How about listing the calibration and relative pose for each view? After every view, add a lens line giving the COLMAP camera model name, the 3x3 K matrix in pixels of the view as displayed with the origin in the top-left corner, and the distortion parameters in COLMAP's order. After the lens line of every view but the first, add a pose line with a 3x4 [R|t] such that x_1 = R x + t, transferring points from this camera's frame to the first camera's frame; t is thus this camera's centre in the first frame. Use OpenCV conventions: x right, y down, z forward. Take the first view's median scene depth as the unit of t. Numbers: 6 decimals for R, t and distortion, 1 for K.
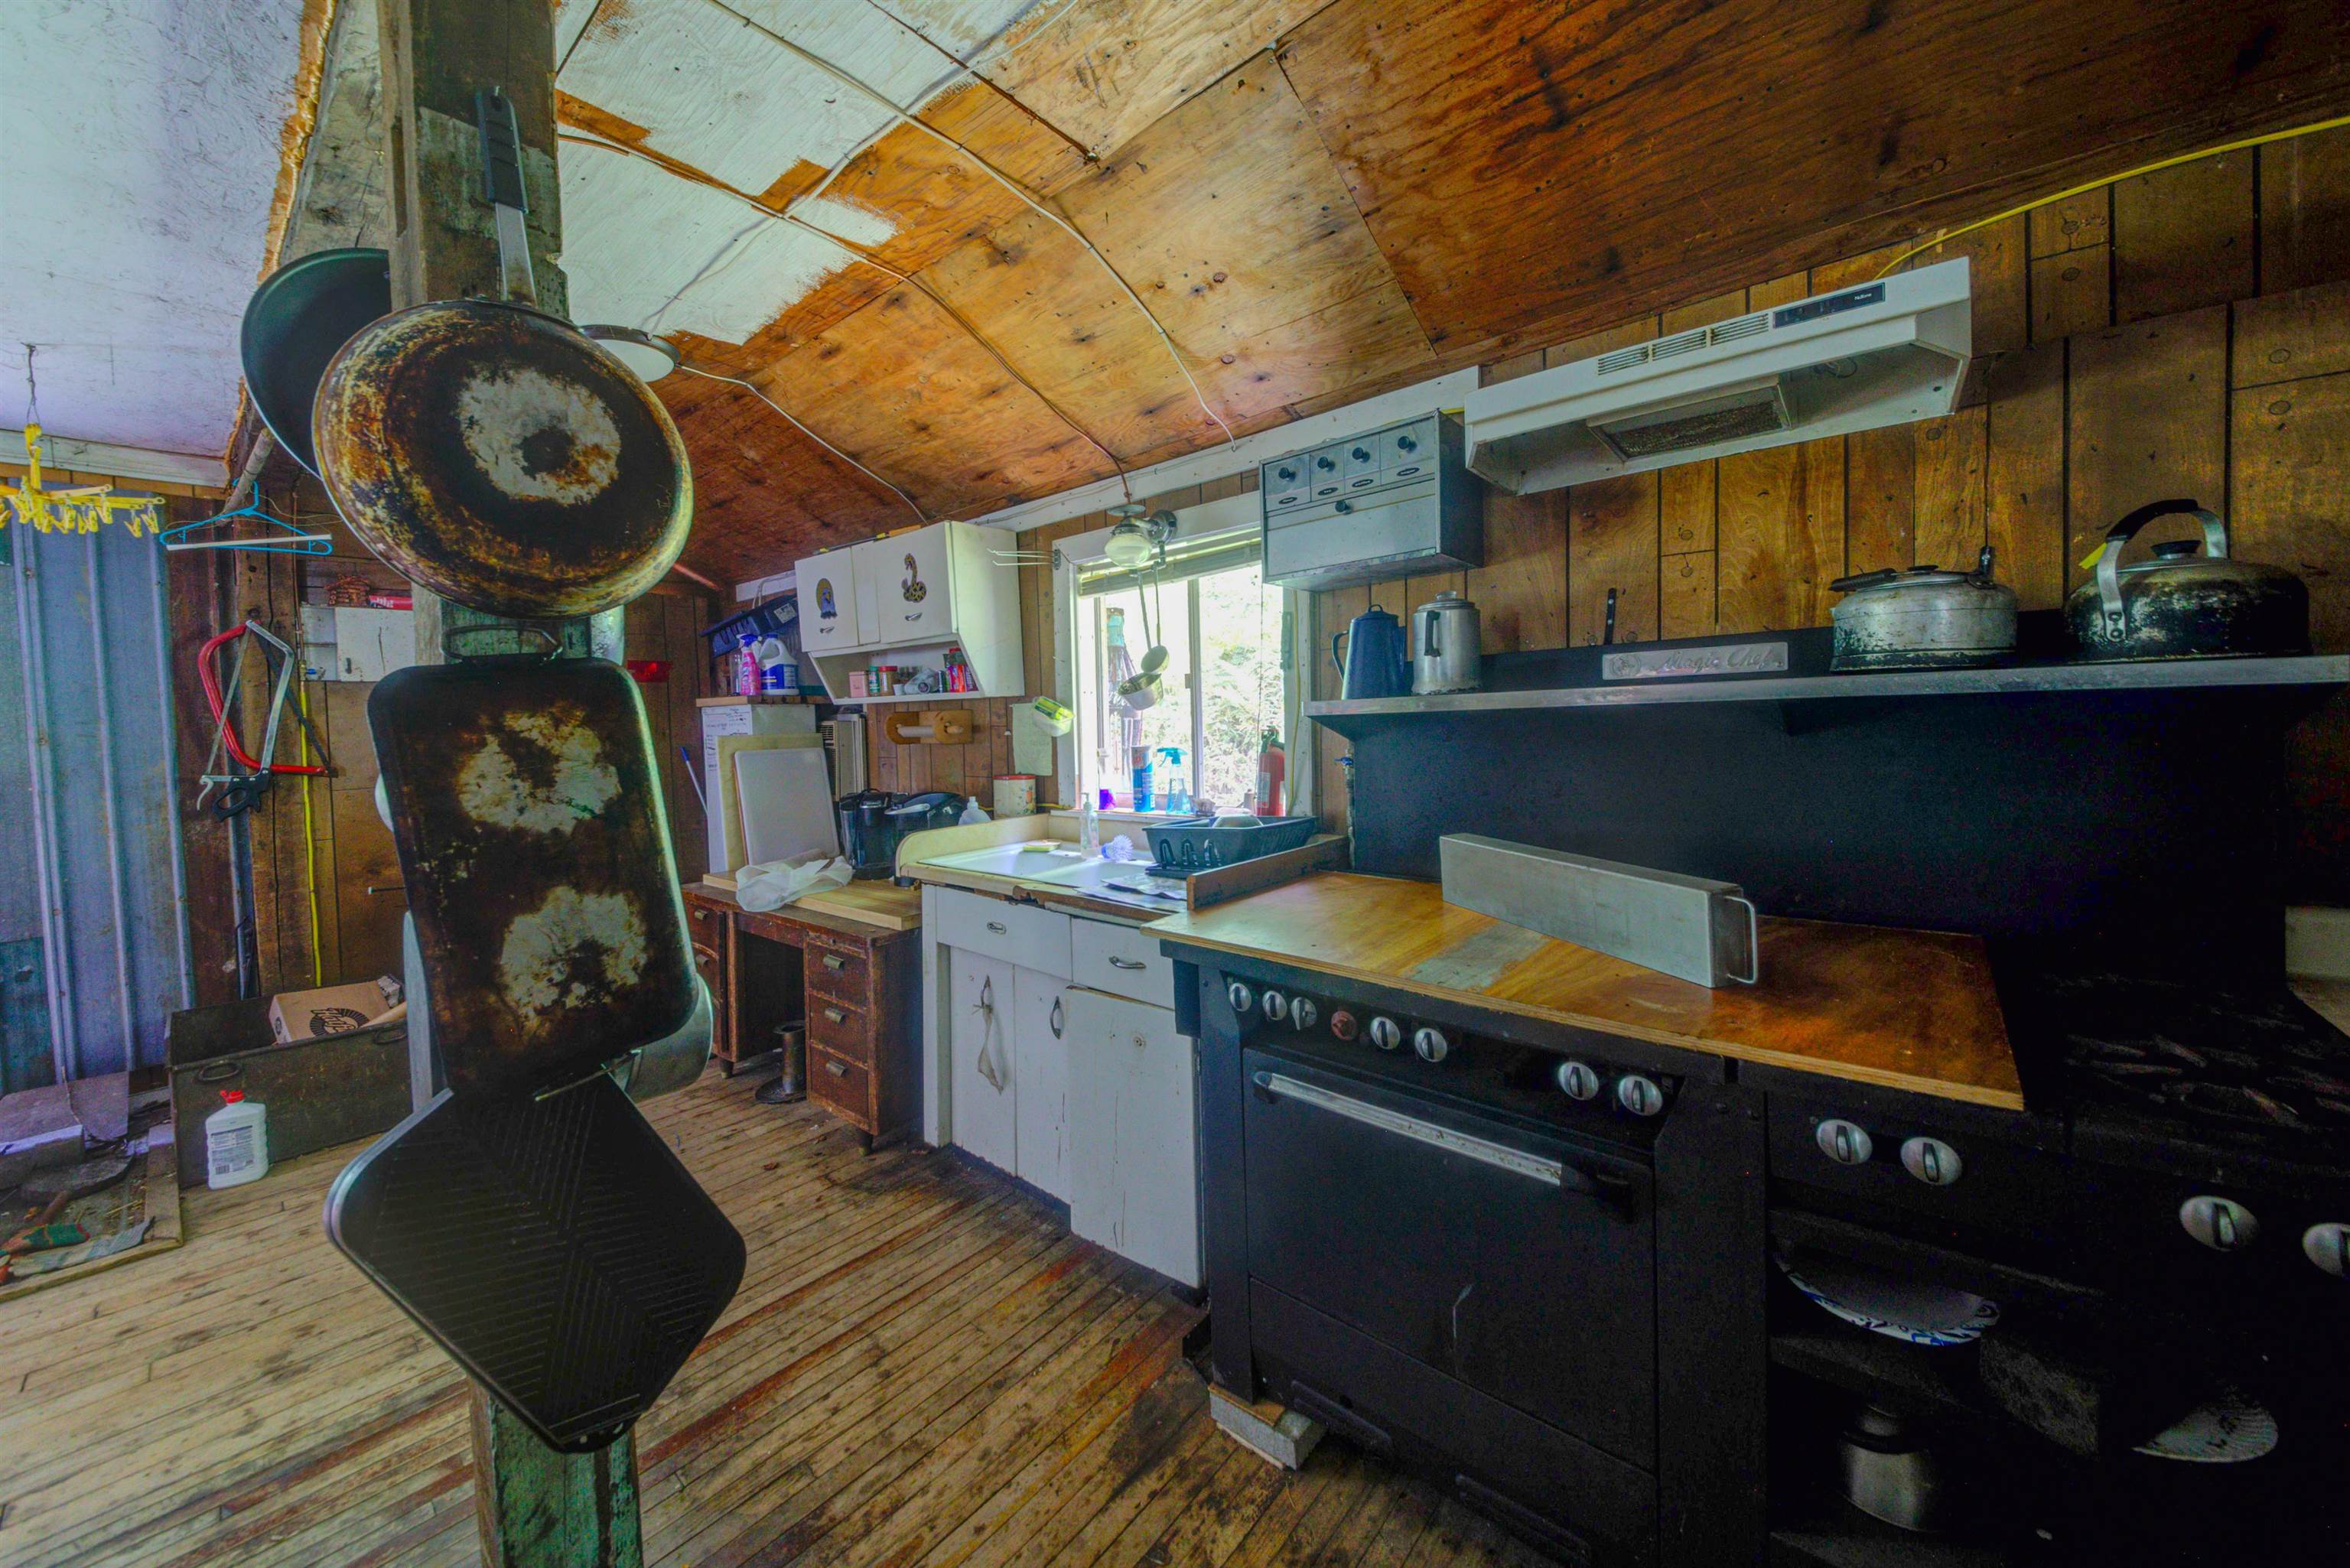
lens RADIAL K [[833.2, 0, 1172.7], [0, 833.2, 747.4], [0, 0, 1]] dist [0.045352, -0.021877]
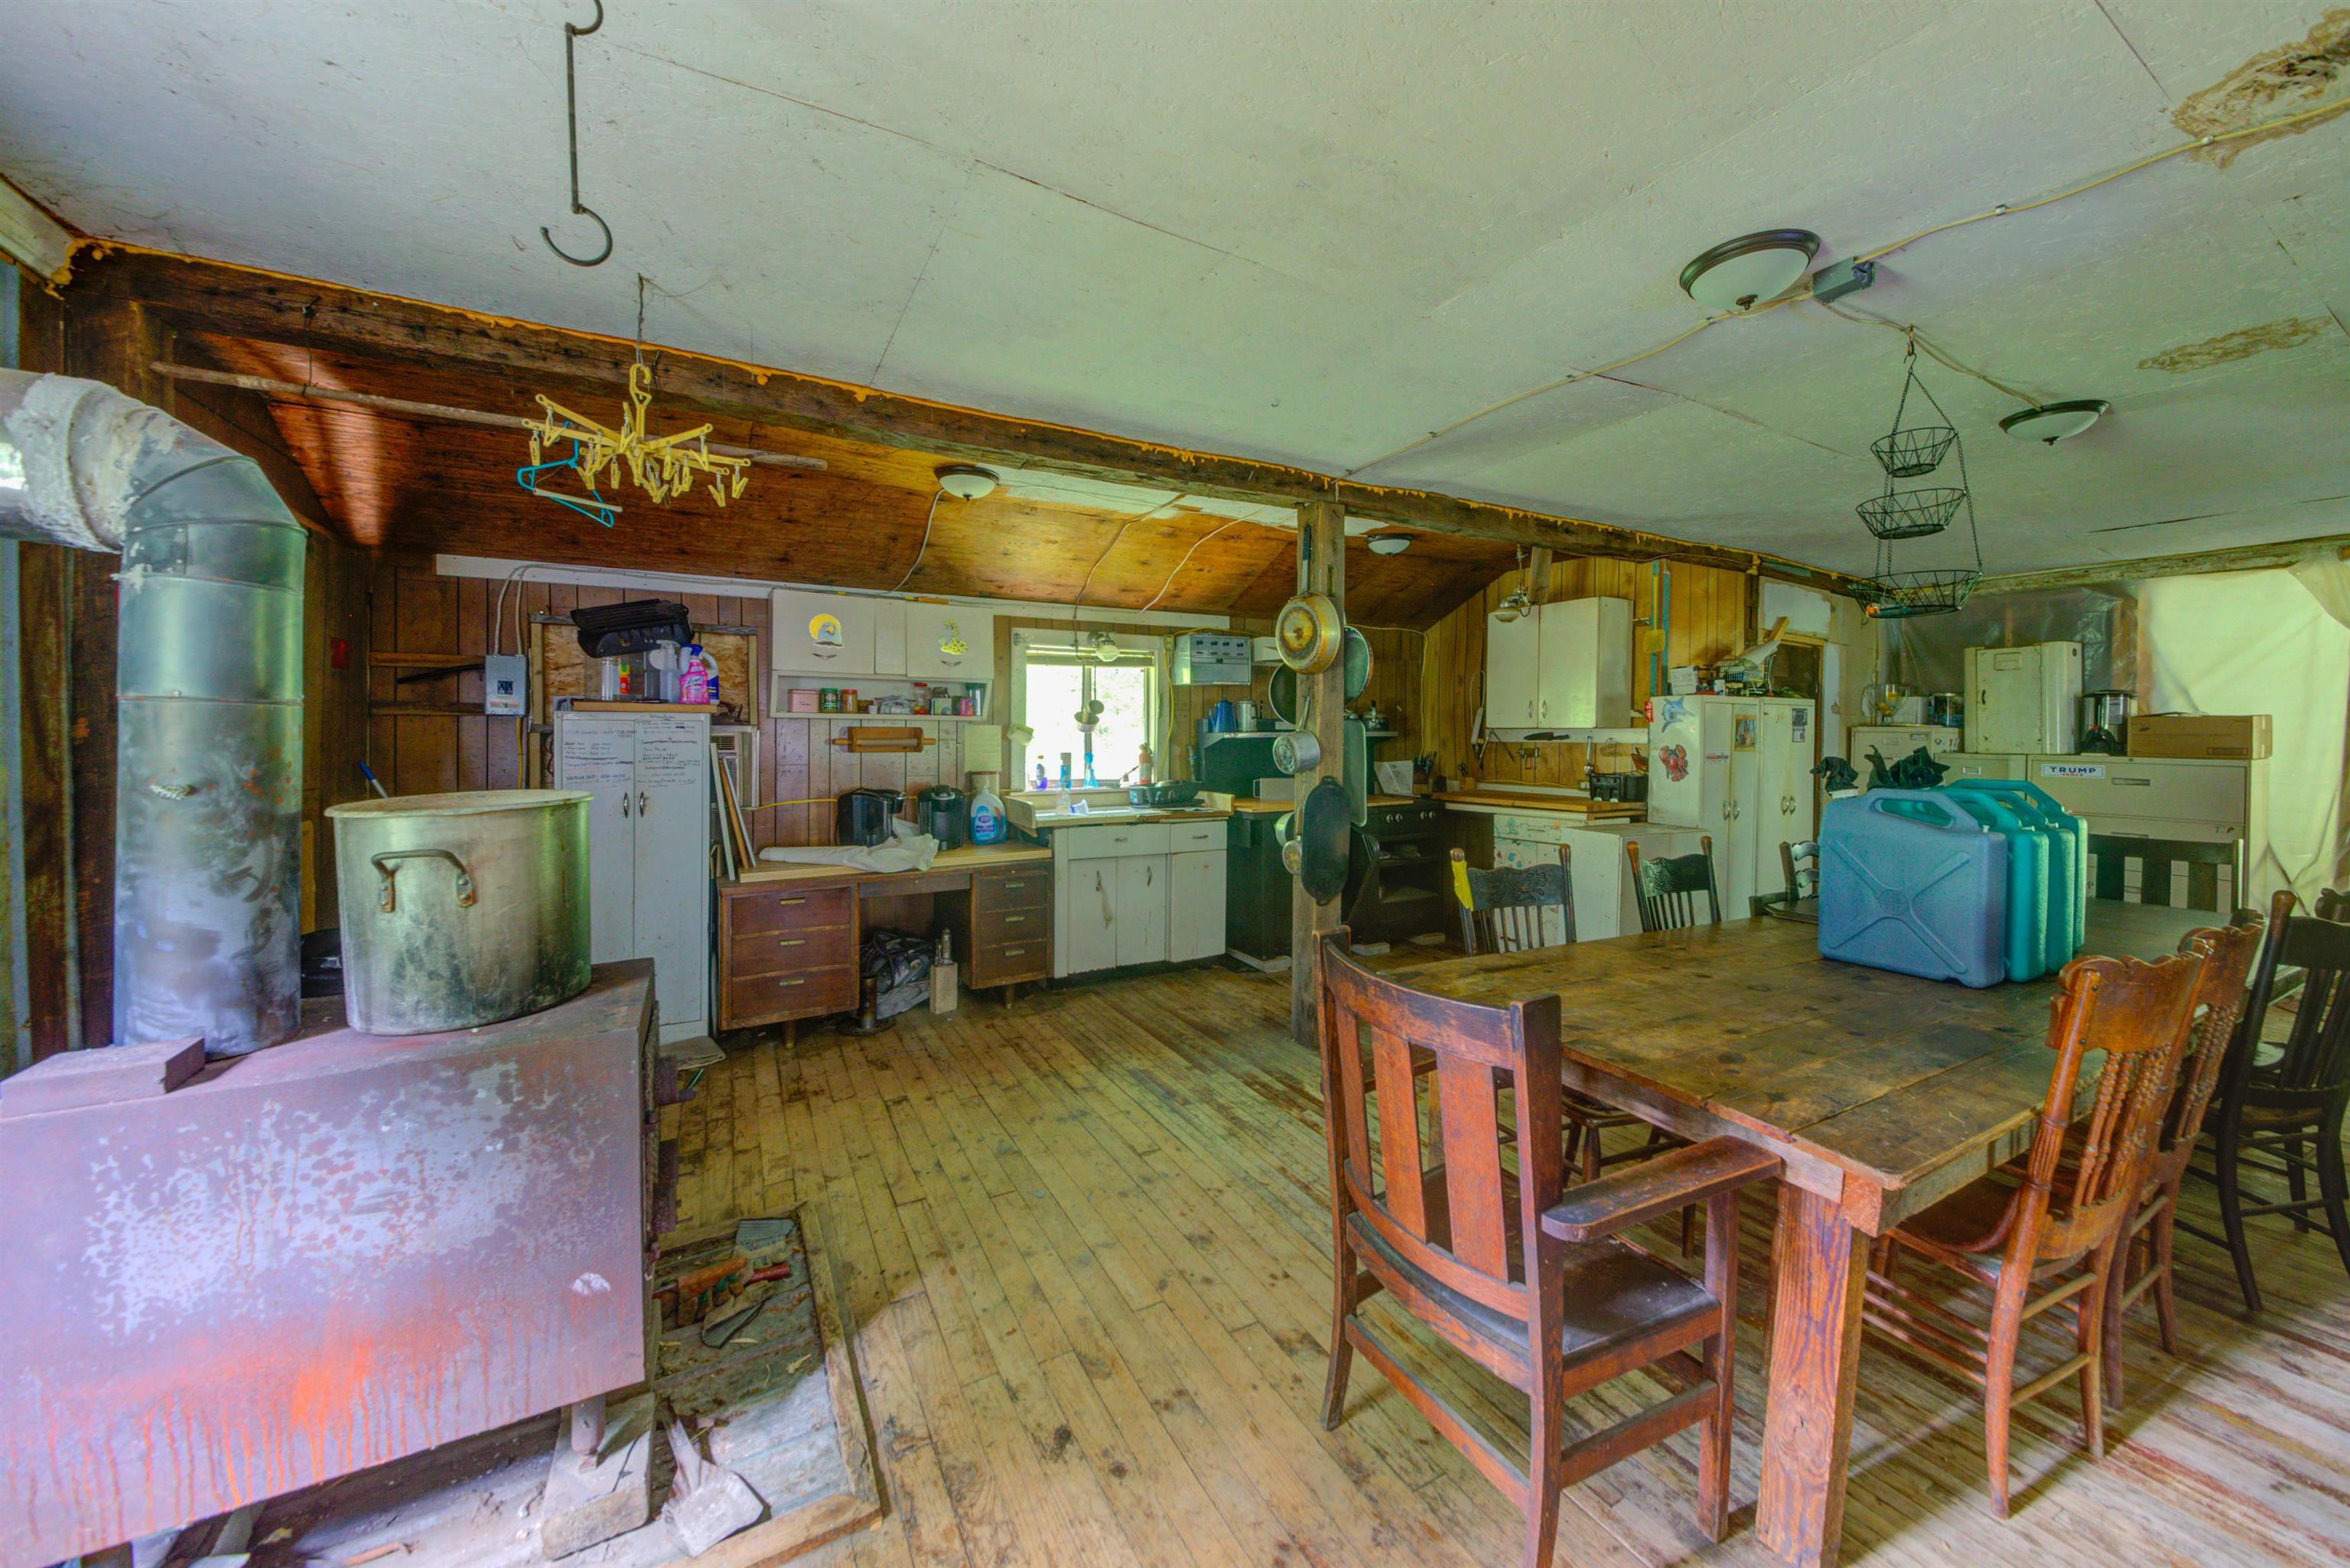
lens RADIAL K [[833.2, 0, 1172.7], [0, 833.2, 747.4], [0, 0, 1]] dist [0.045352, -0.021877]
pose [[0.349969, 0.015184, 0.936638, -1.763500], [0.023048, 0.999426, -0.024814, 0.040797], [-0.936478, 0.030272, 0.349419, 0.156140]]
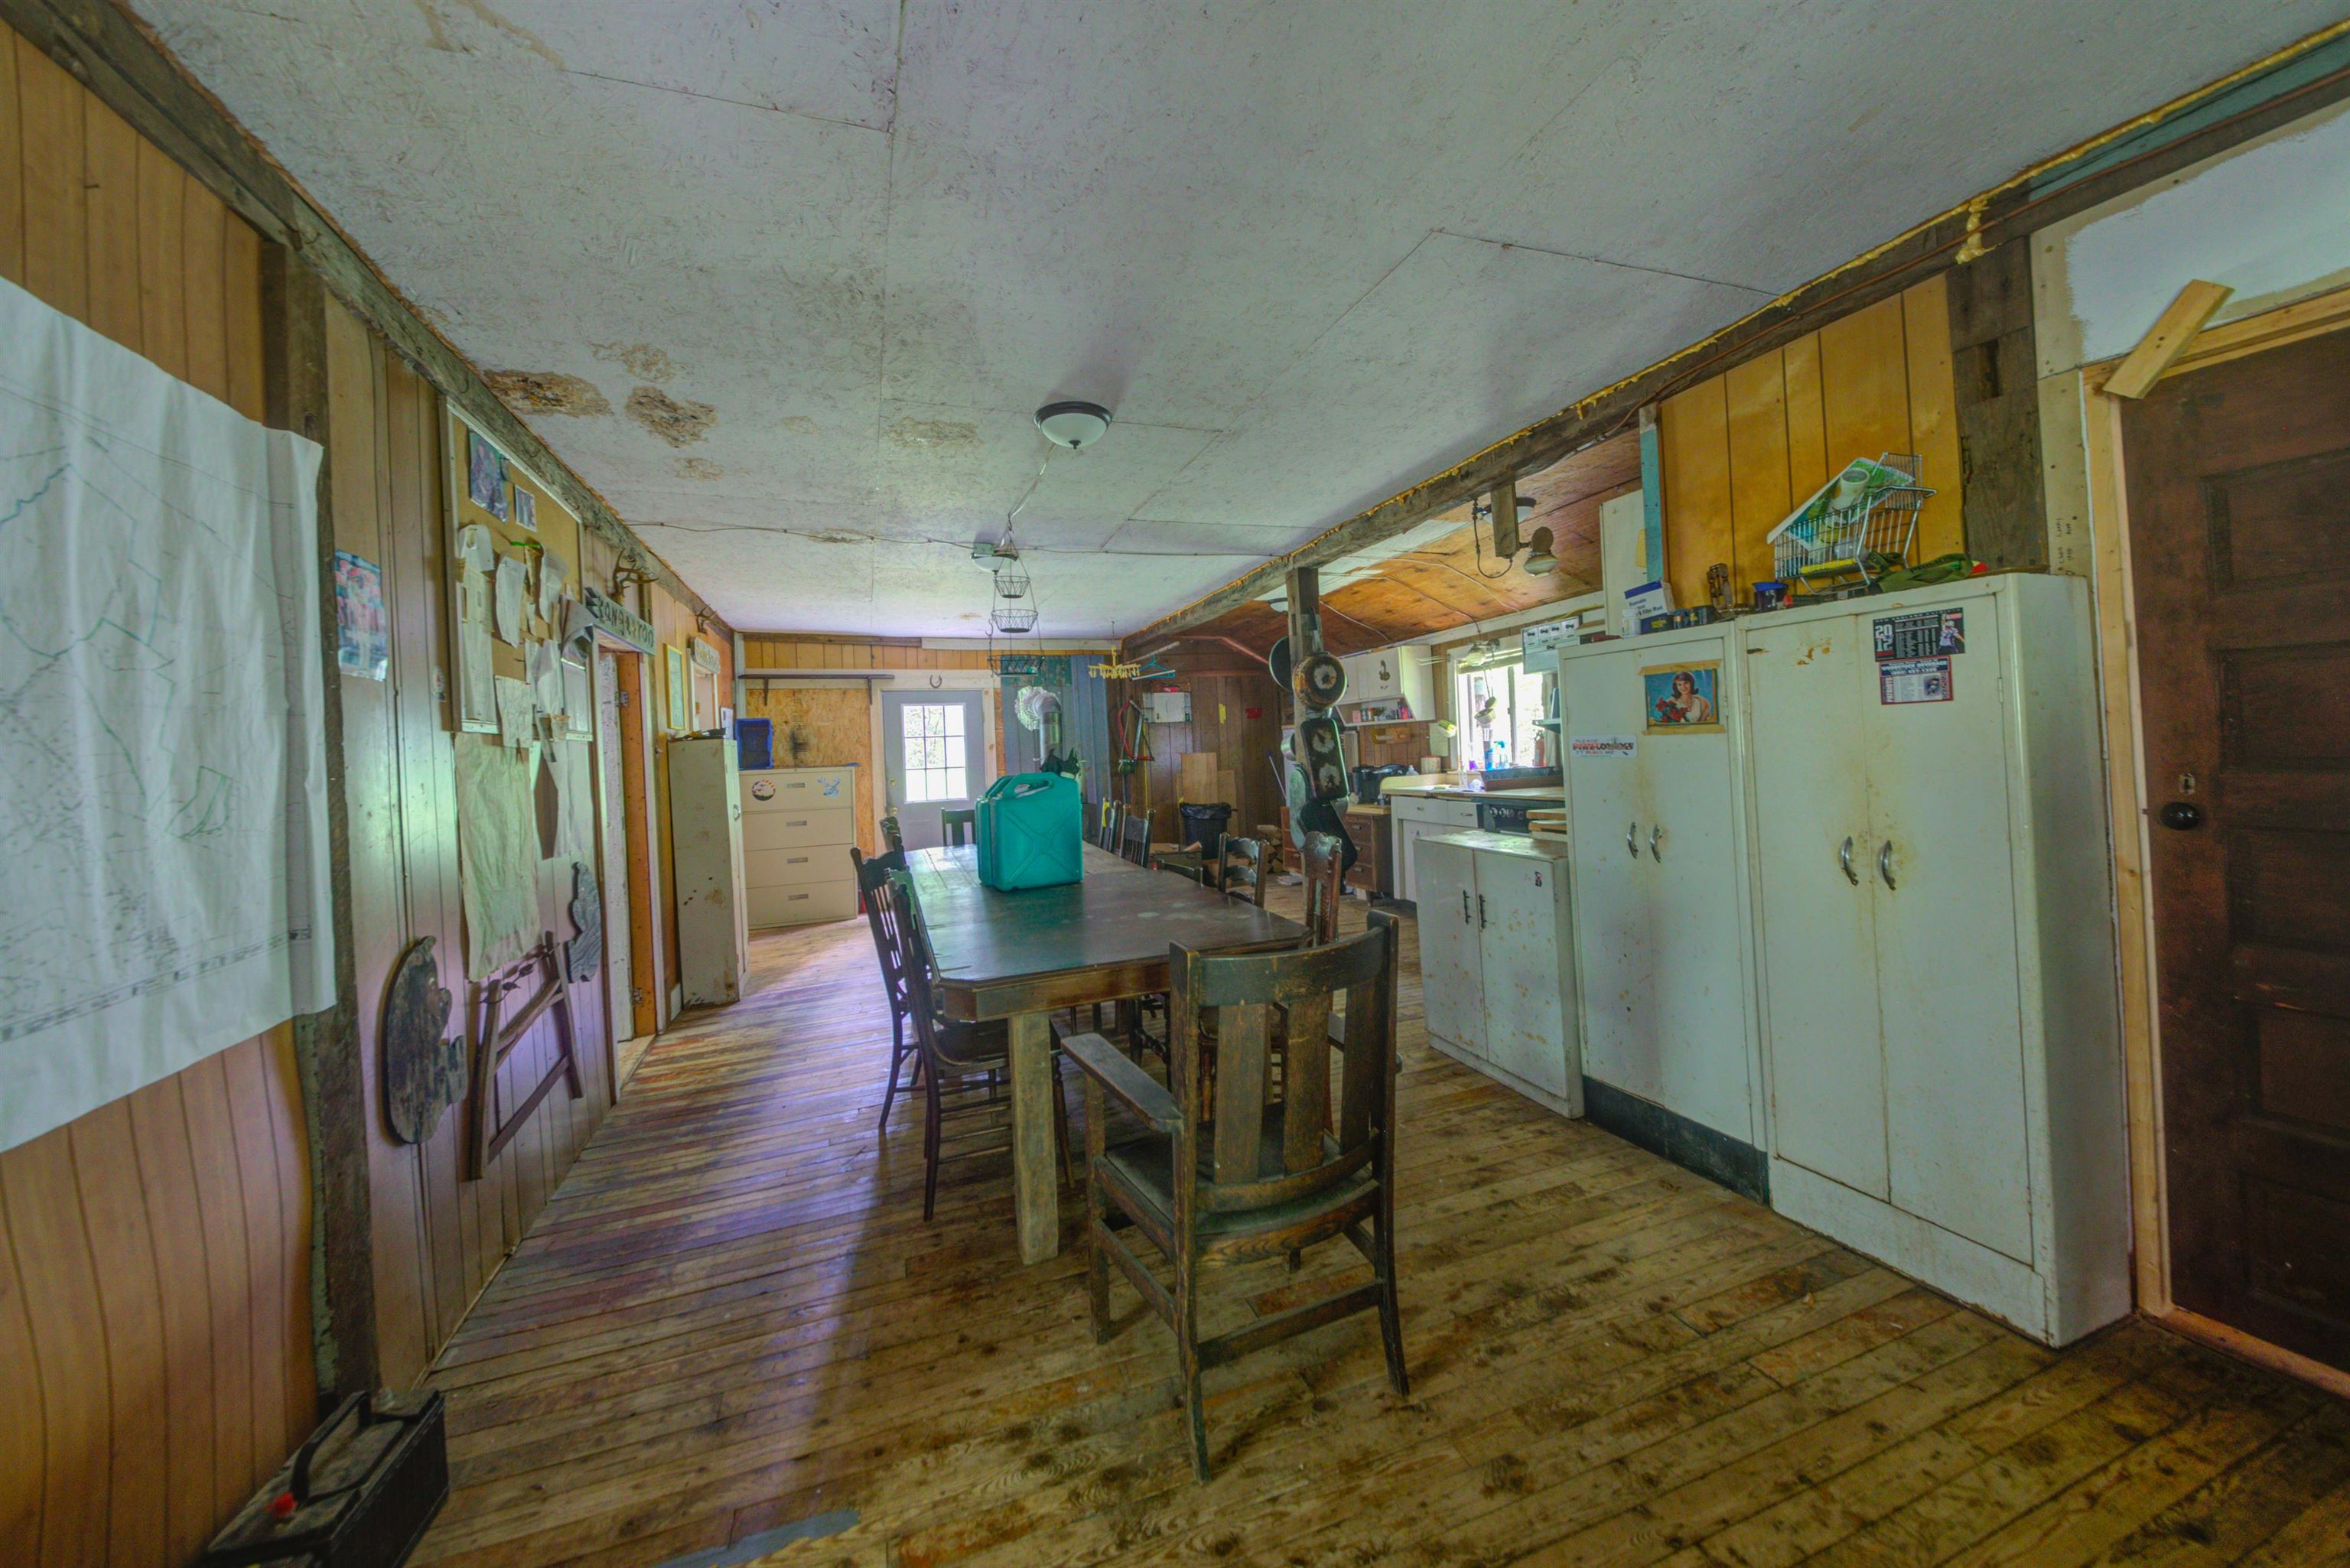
lens RADIAL K [[833.2, 0, 1172.7], [0, 833.2, 747.4], [0, 0, 1]] dist [0.045352, -0.021877]
pose [[0.867915, -0.015674, -0.496466, 0.365711], [0.004609, 0.999713, -0.023504, 0.069301], [0.496692, 0.018111, 0.867738, -1.451257]]
